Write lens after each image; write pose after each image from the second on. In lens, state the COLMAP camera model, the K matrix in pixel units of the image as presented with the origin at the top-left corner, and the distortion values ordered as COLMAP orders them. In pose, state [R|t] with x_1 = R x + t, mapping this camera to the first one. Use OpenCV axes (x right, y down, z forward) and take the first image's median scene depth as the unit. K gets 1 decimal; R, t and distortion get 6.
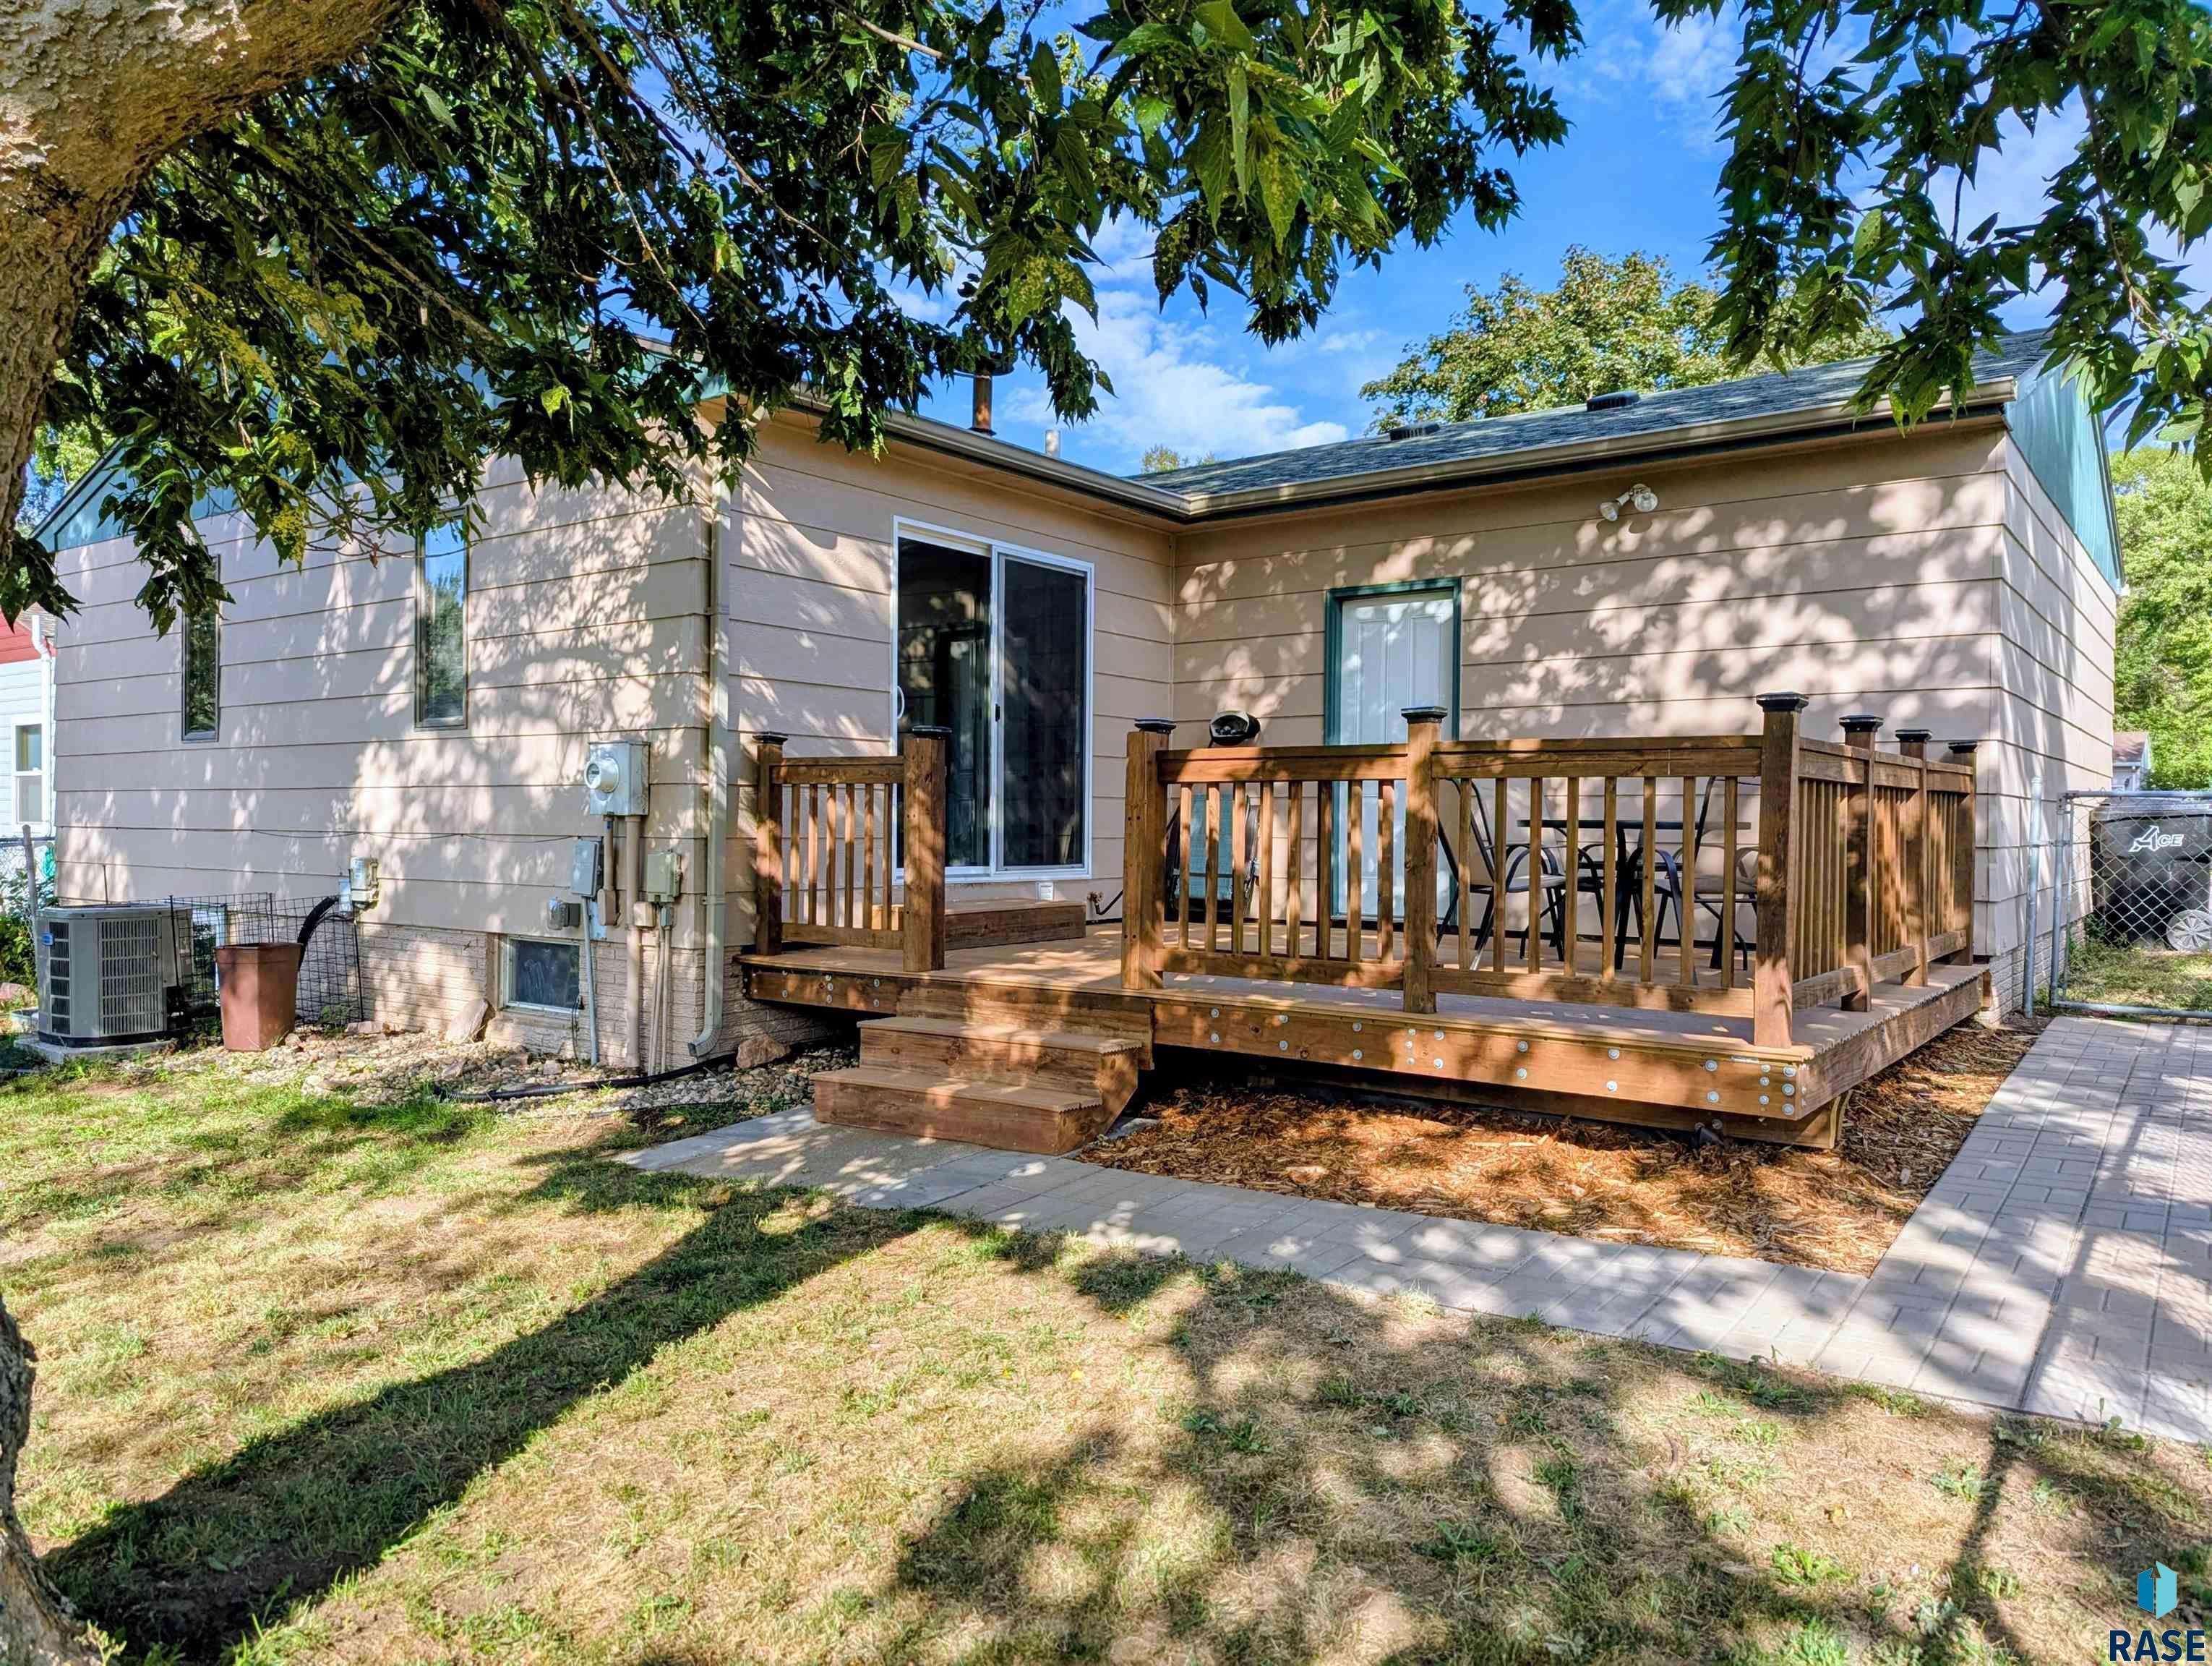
lens RADIAL K [[1551.5, 0, 1102.5], [0, 1551.5, 844.1], [0, 0, 1]] dist [0.064441, -0.003803]
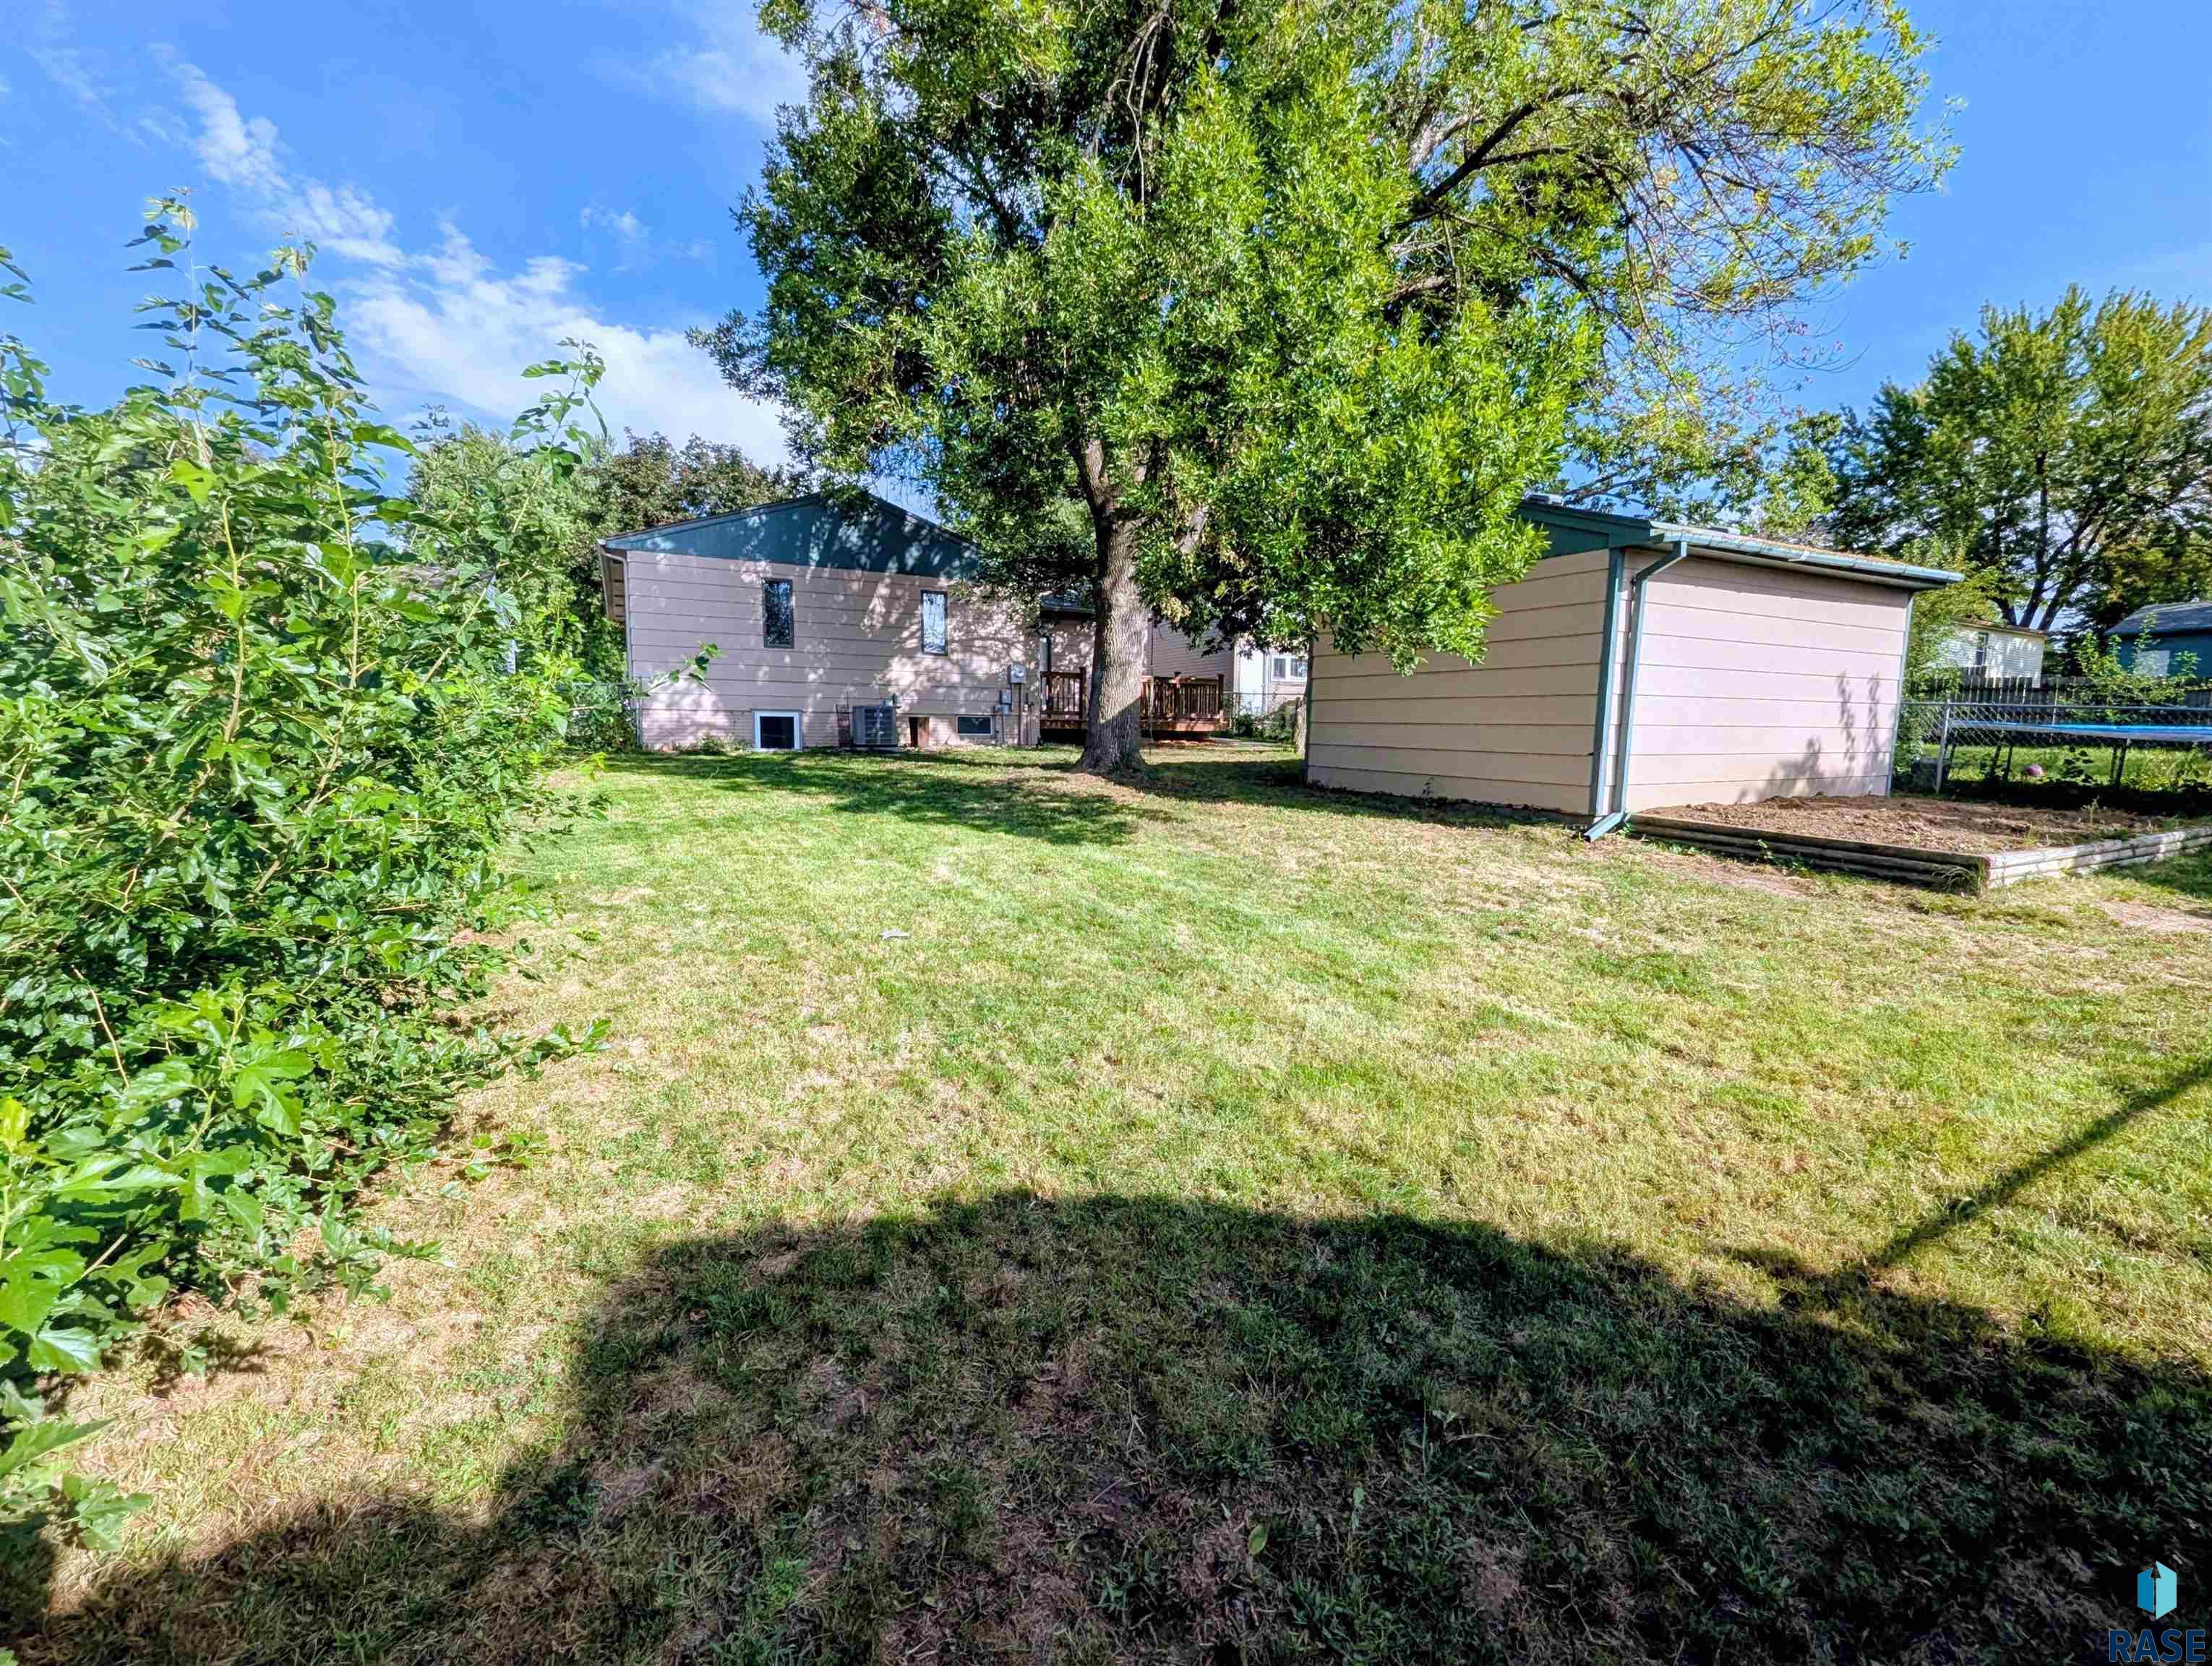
lens RADIAL K [[938.7, 0, 1098.9], [0, 938.7, 836.7], [0, 0, 1]] dist [0.001355, 0.000251]
pose [[0.439708, -0.101785, 0.892354, -2.170789], [0.003995, 0.993769, 0.111384, 0.097128], [-0.898132, -0.045411, 0.437375, -0.240246]]
